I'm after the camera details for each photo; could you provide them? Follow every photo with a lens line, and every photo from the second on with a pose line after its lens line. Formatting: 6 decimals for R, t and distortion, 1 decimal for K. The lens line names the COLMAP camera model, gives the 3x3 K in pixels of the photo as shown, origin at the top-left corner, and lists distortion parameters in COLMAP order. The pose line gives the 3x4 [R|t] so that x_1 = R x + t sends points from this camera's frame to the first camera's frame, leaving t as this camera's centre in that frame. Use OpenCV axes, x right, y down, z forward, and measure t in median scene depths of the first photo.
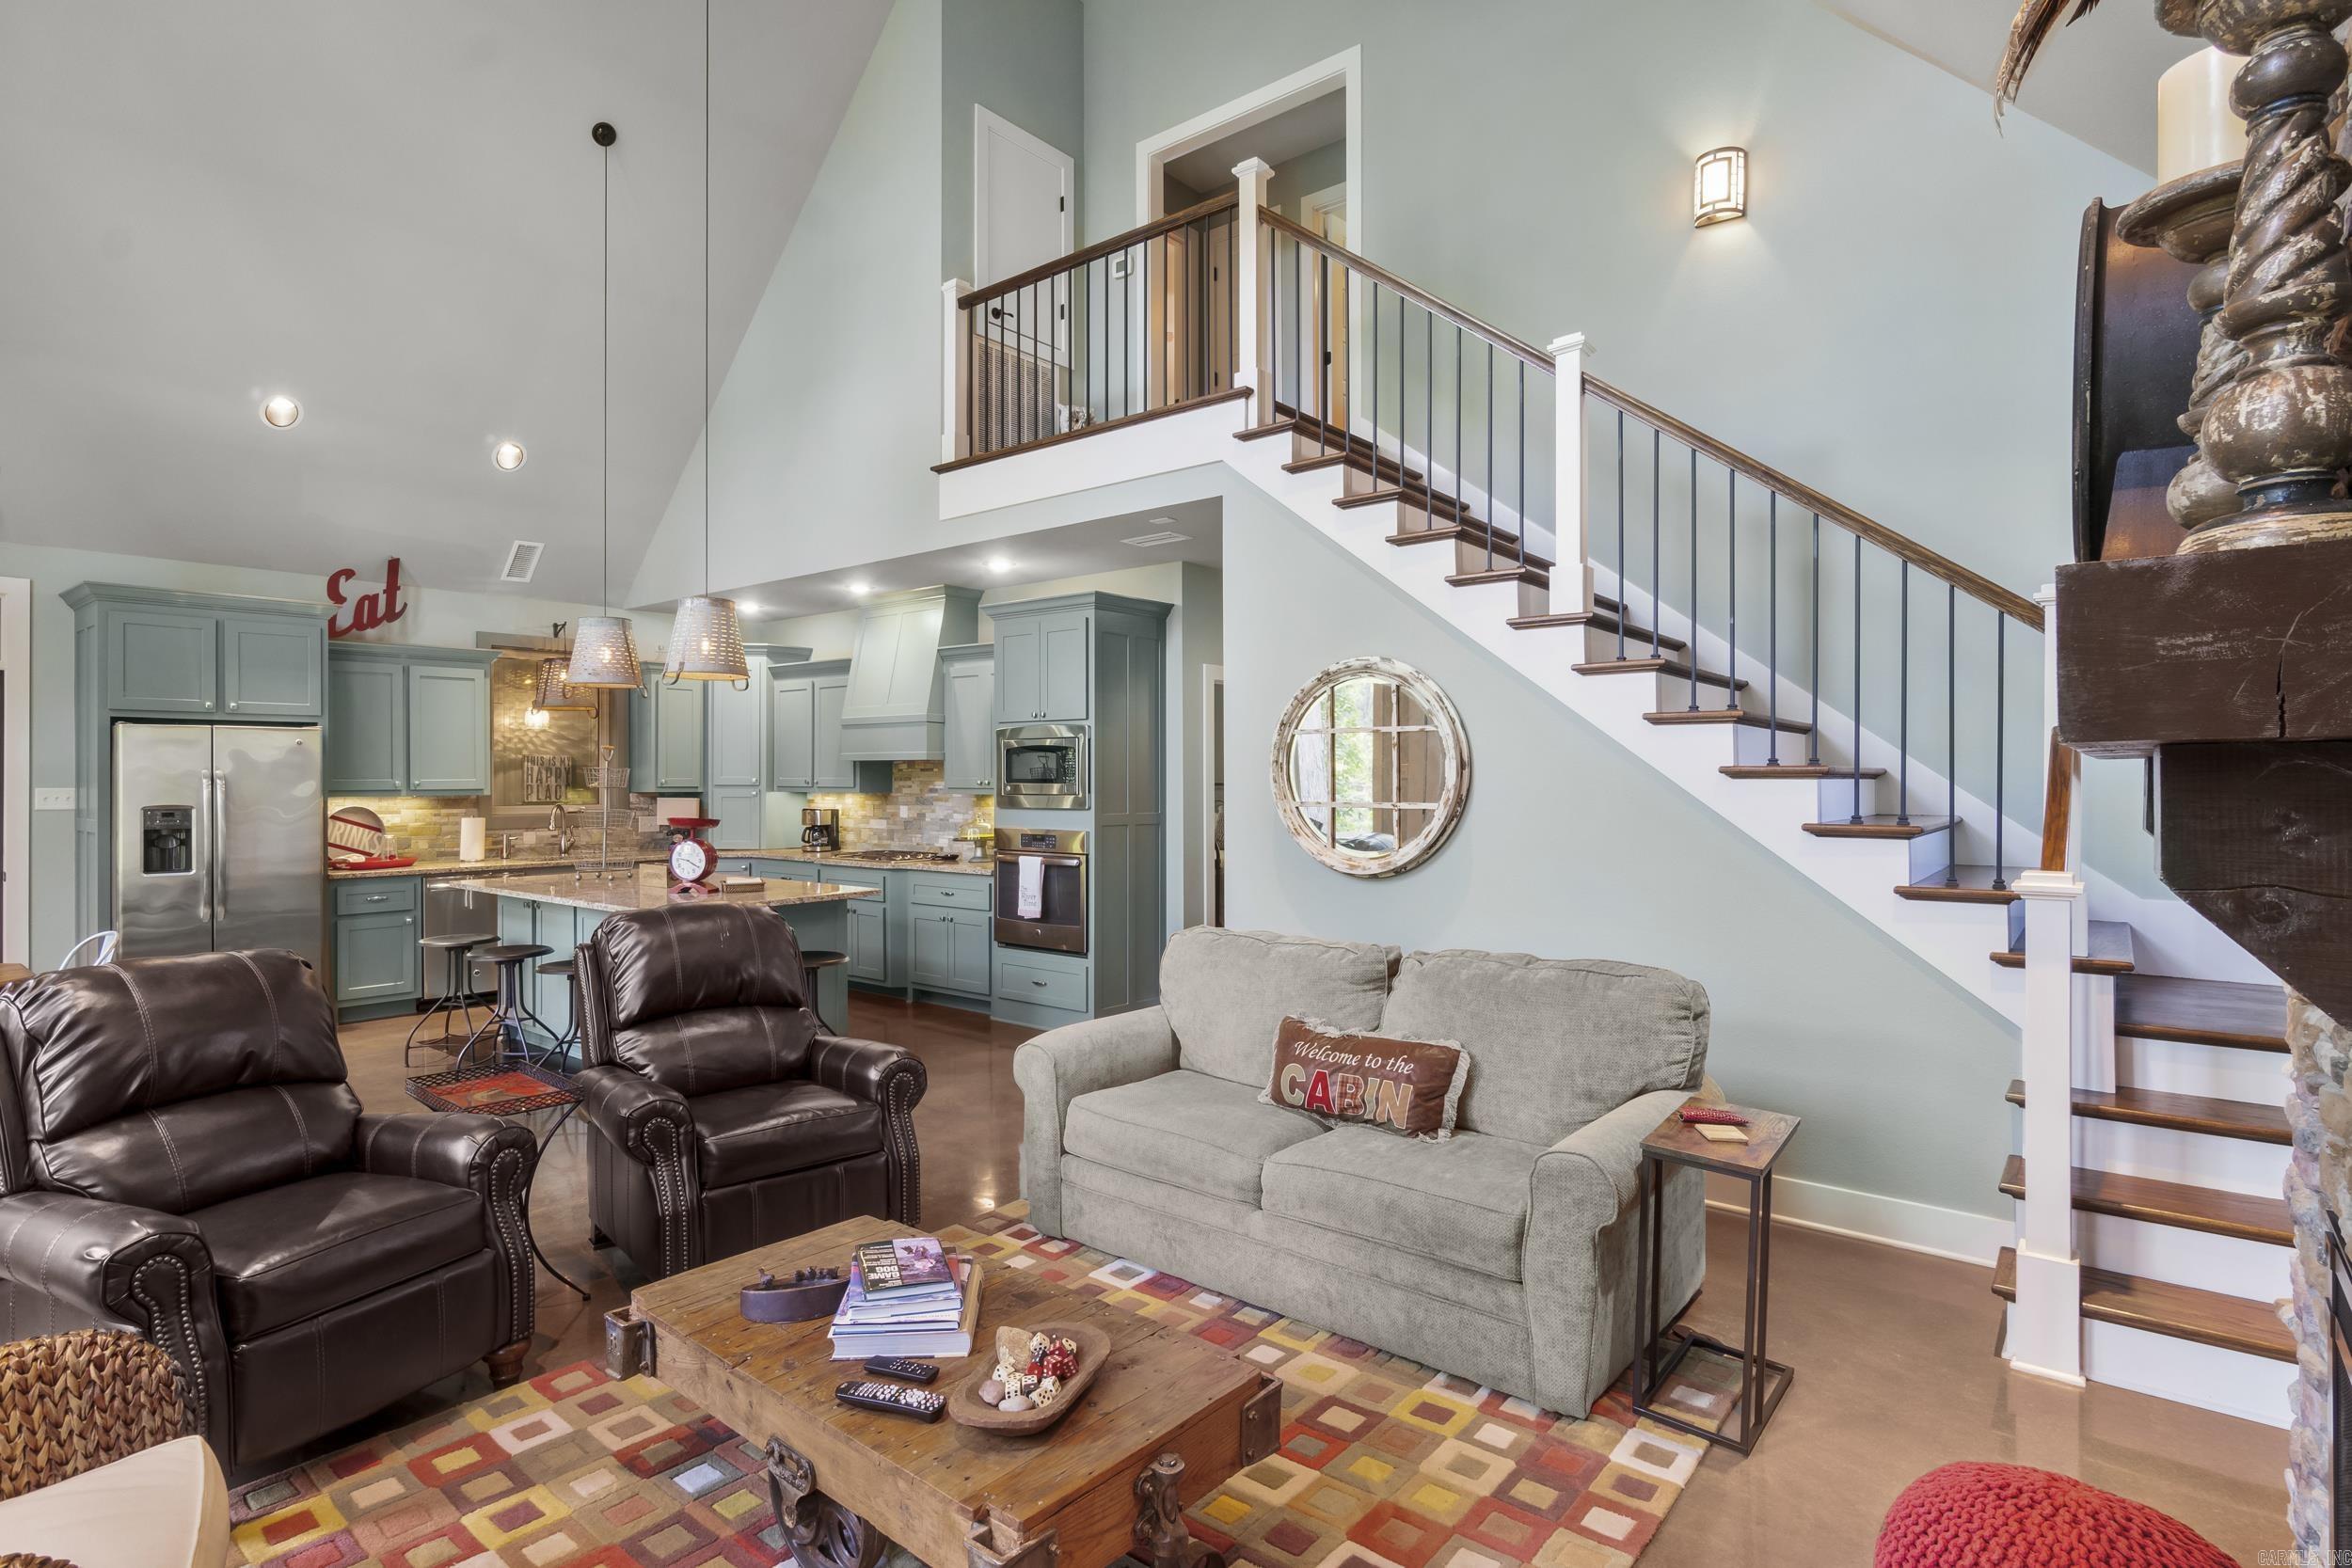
lens RADIAL K [[1192.2, 0, 1151.5], [0, 1192.2, 774.6], [0, 0, 1]] dist [-0.006378, -0.000439]
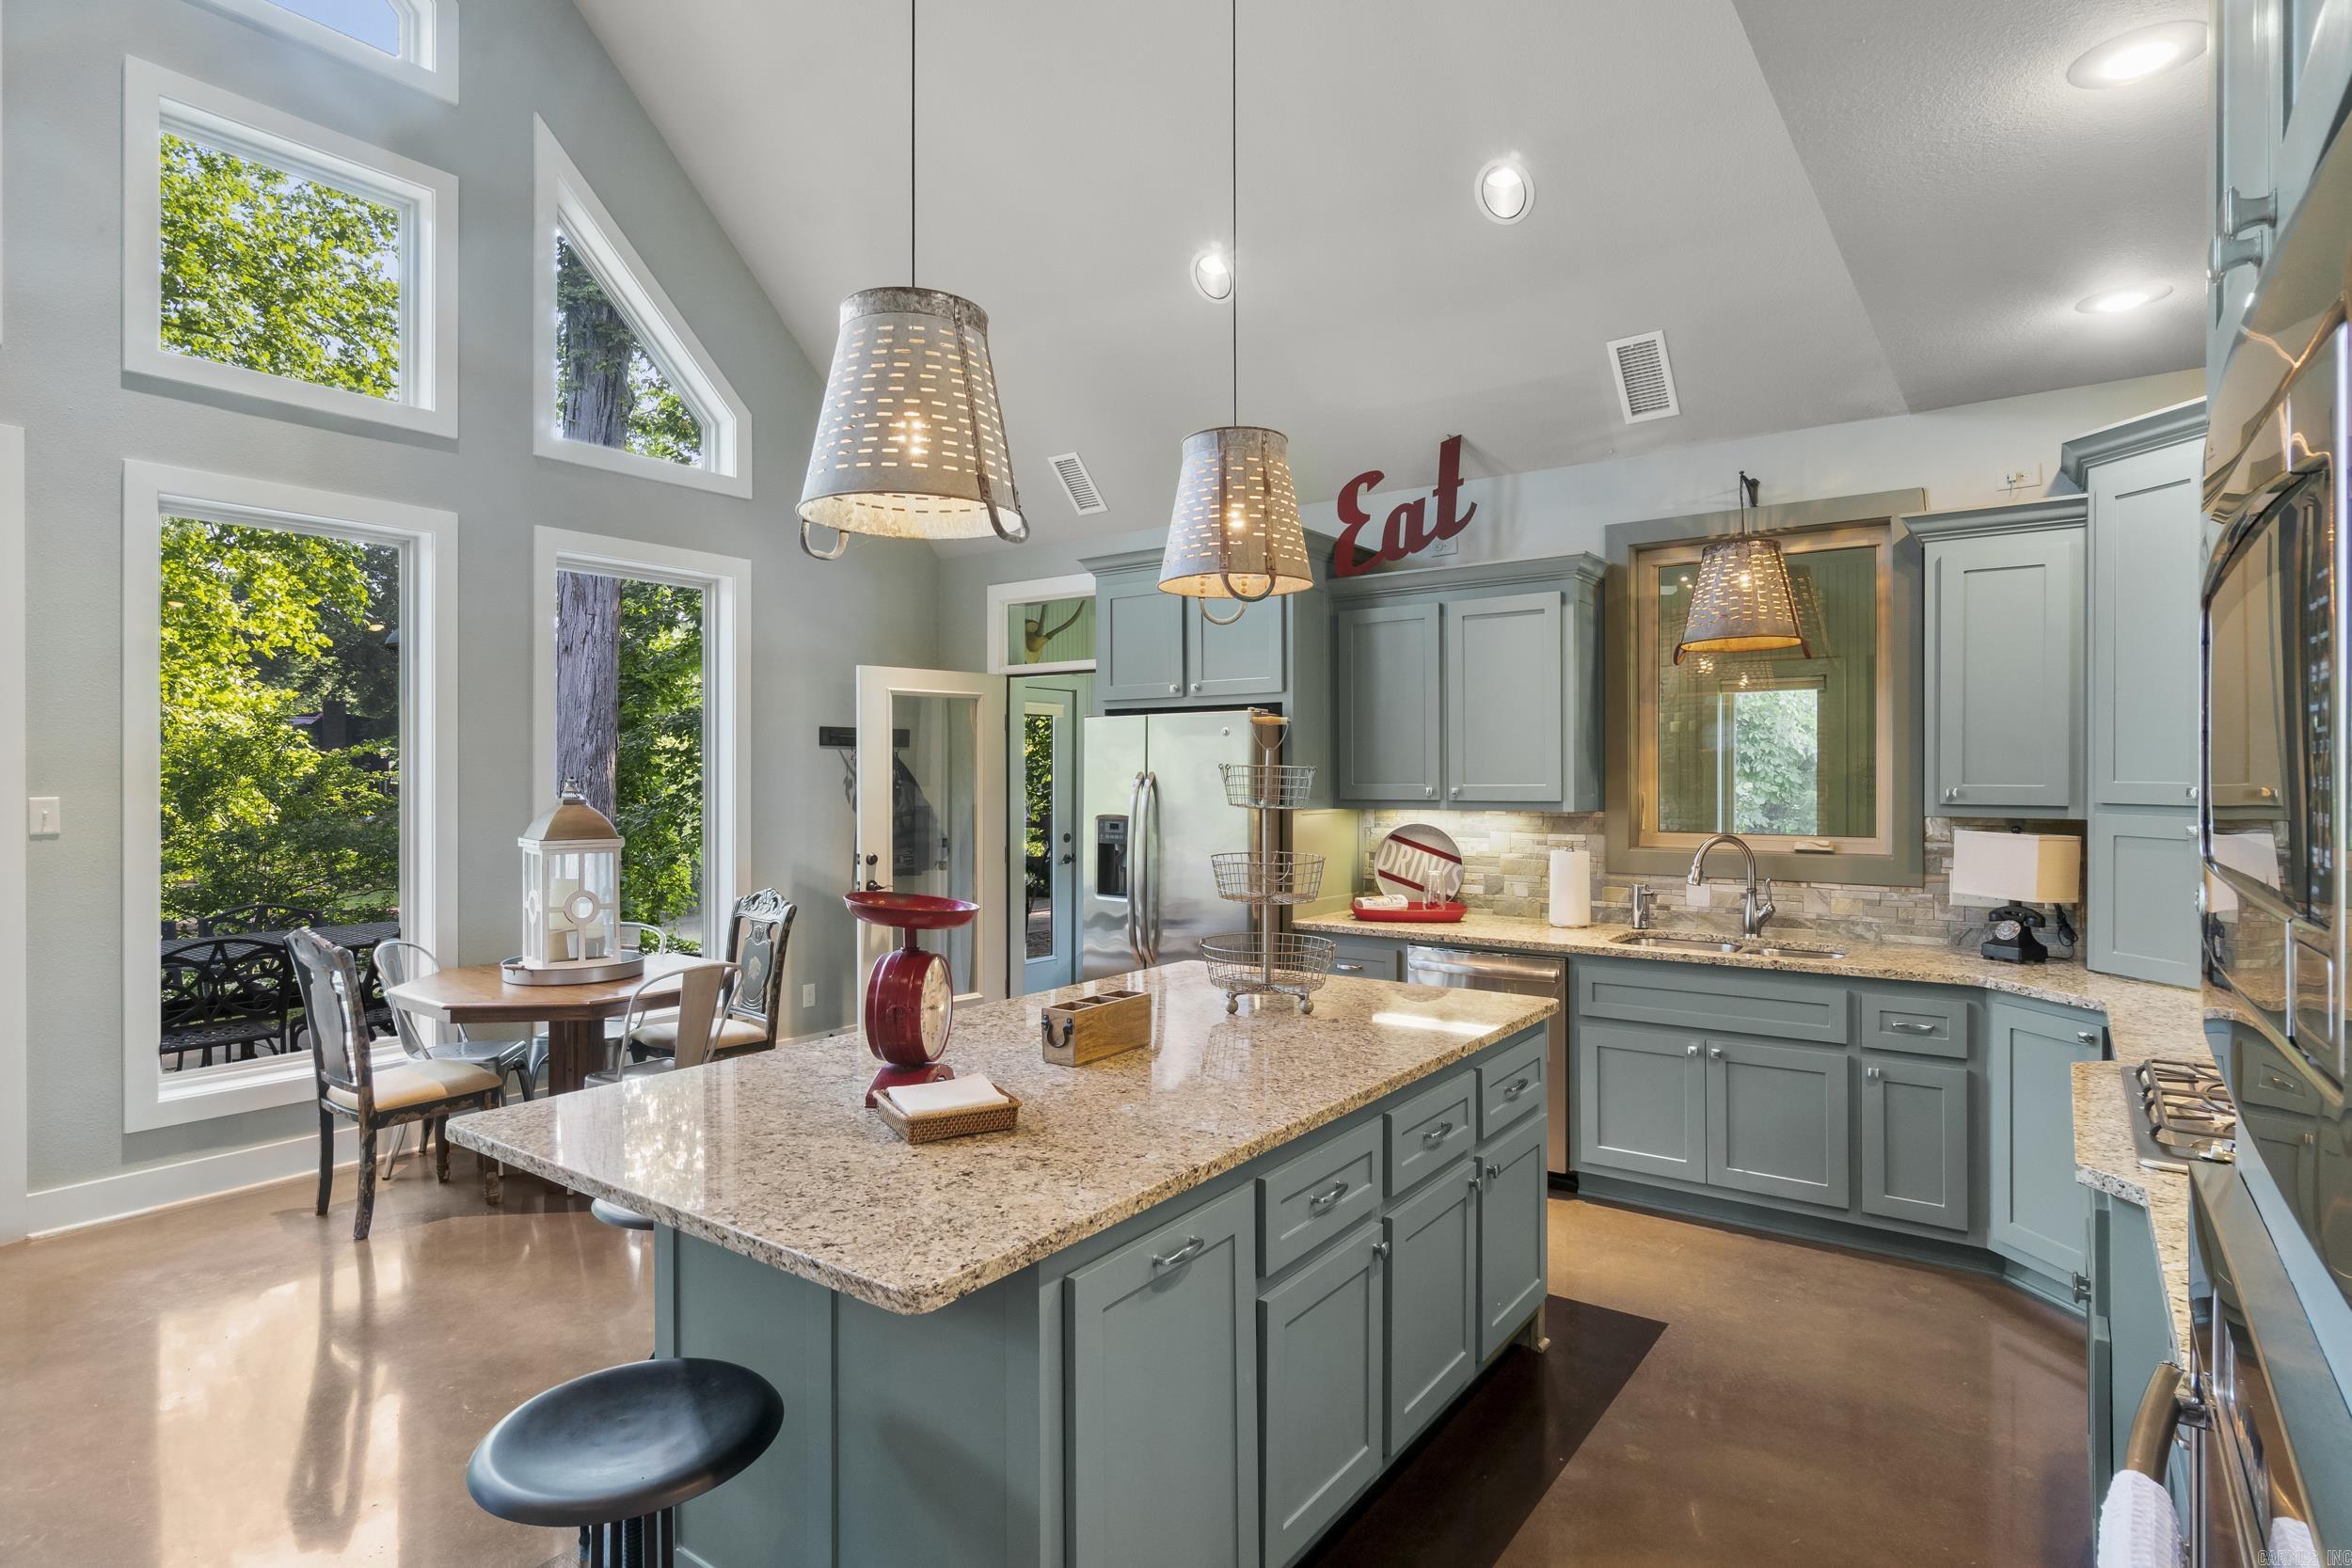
lens RADIAL K [[1215.5, 0, 1155.4], [0, 1215.5, 775.2], [0, 0, 1]] dist [-0.005207, 0.000211]
pose [[0.056677, 0.002203, -0.998390, 0.006187], [0.002681, 0.999994, 0.002359, -0.002390], [0.998389, -0.002810, 0.056670, 0.791681]]
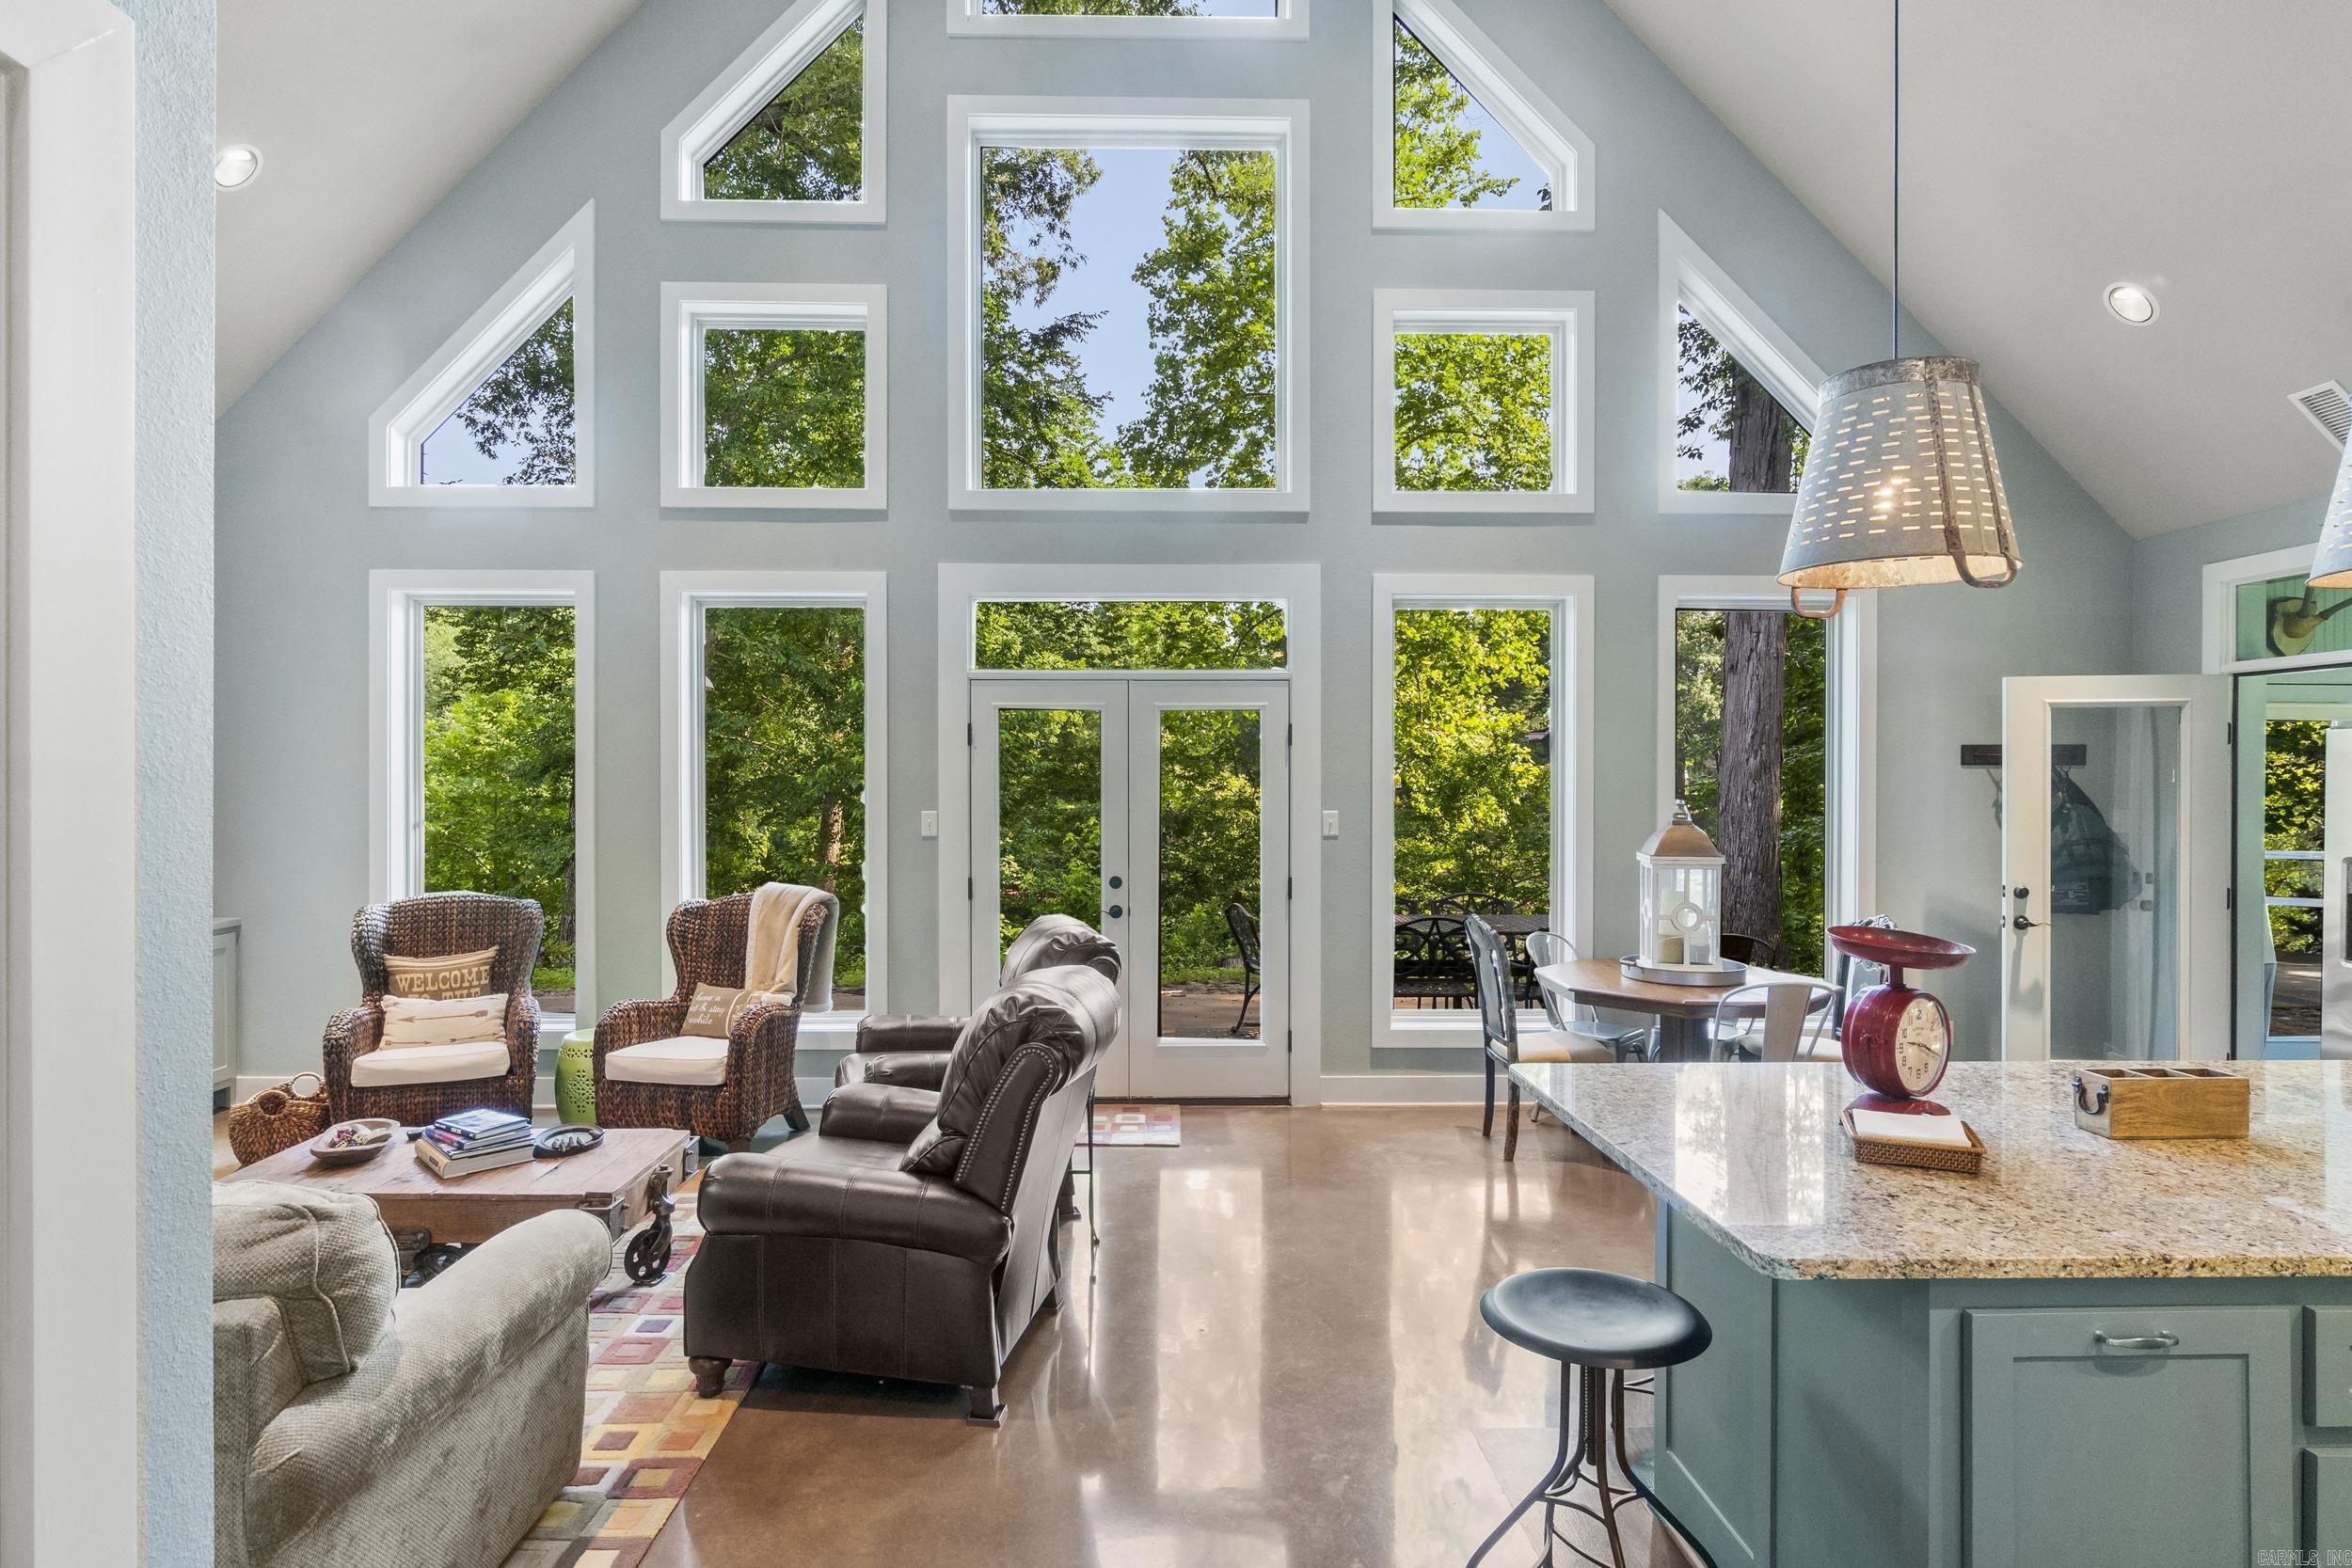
lens RADIAL K [[1220.4, 0, 1158.9], [0, 1220.4, 785.2], [0, 0, 1]] dist [-0.004128, 0.001097]
pose [[-0.756327, 0.002331, -0.654190, 0.050206], [0.001147, 0.999997, 0.002238, -0.010937], [0.654193, 0.000942, -0.756327, 0.859136]]
